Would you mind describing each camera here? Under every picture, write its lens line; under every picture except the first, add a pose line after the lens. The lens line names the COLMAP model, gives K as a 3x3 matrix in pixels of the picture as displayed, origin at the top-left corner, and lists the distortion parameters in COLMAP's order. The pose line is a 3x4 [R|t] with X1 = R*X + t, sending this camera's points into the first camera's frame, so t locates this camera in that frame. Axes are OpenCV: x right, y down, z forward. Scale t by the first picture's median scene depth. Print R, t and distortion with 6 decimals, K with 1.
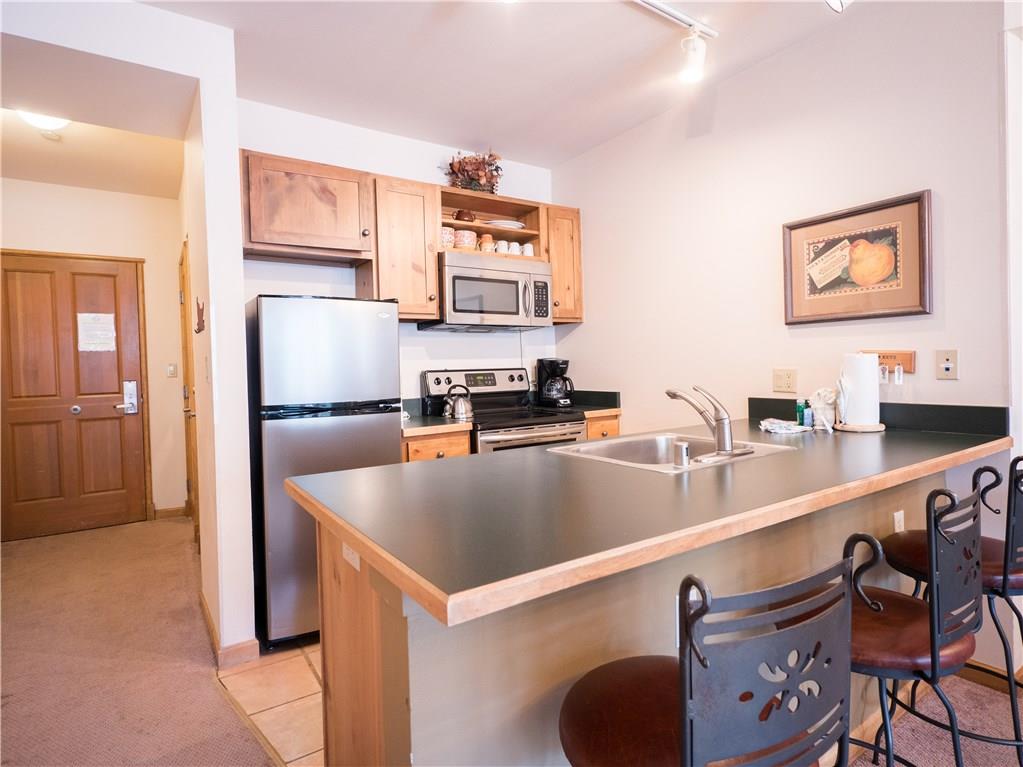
lens RADIAL K [[553.3, 0, 513.8], [0, 553.3, 382.8], [0, 0, 1]] dist [0.006132, -0.000448]
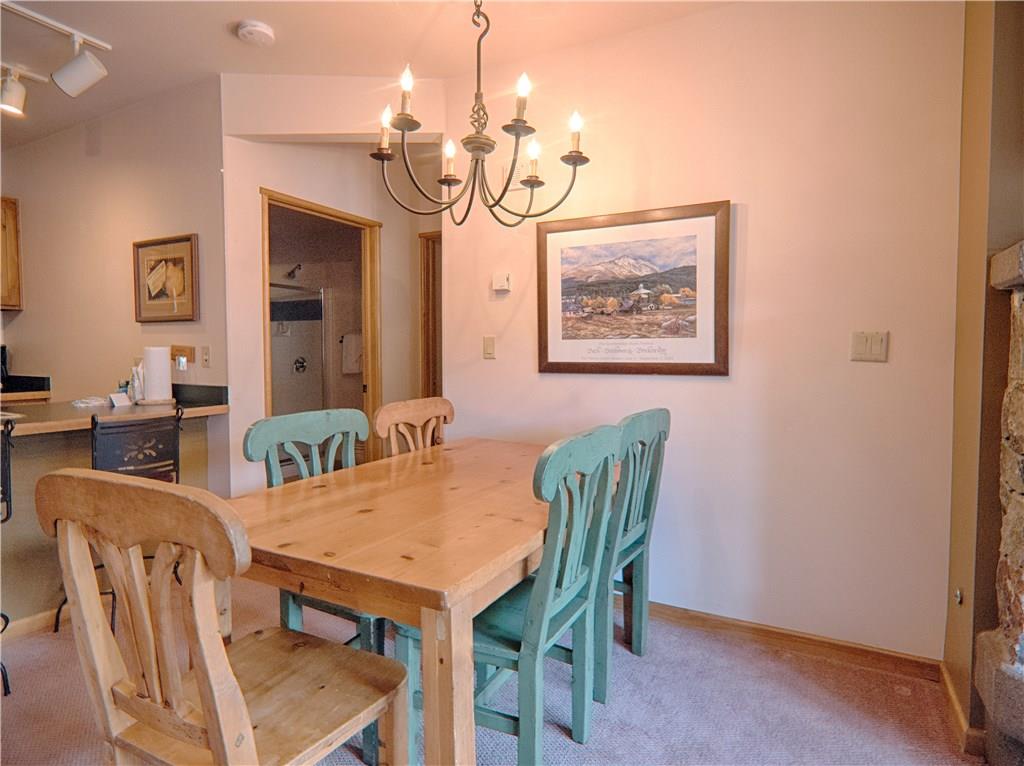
lens RADIAL K [[553.9, 0, 514.6], [0, 553.9, 379.6], [0, 0, 1]] dist [0.006132, -0.000448]
pose [[0.877382, -0.004800, 0.479768, 0.696962], [-0.004544, 0.999822, 0.018314, -0.002354], [-0.479770, -0.018249, 0.877204, -0.578588]]
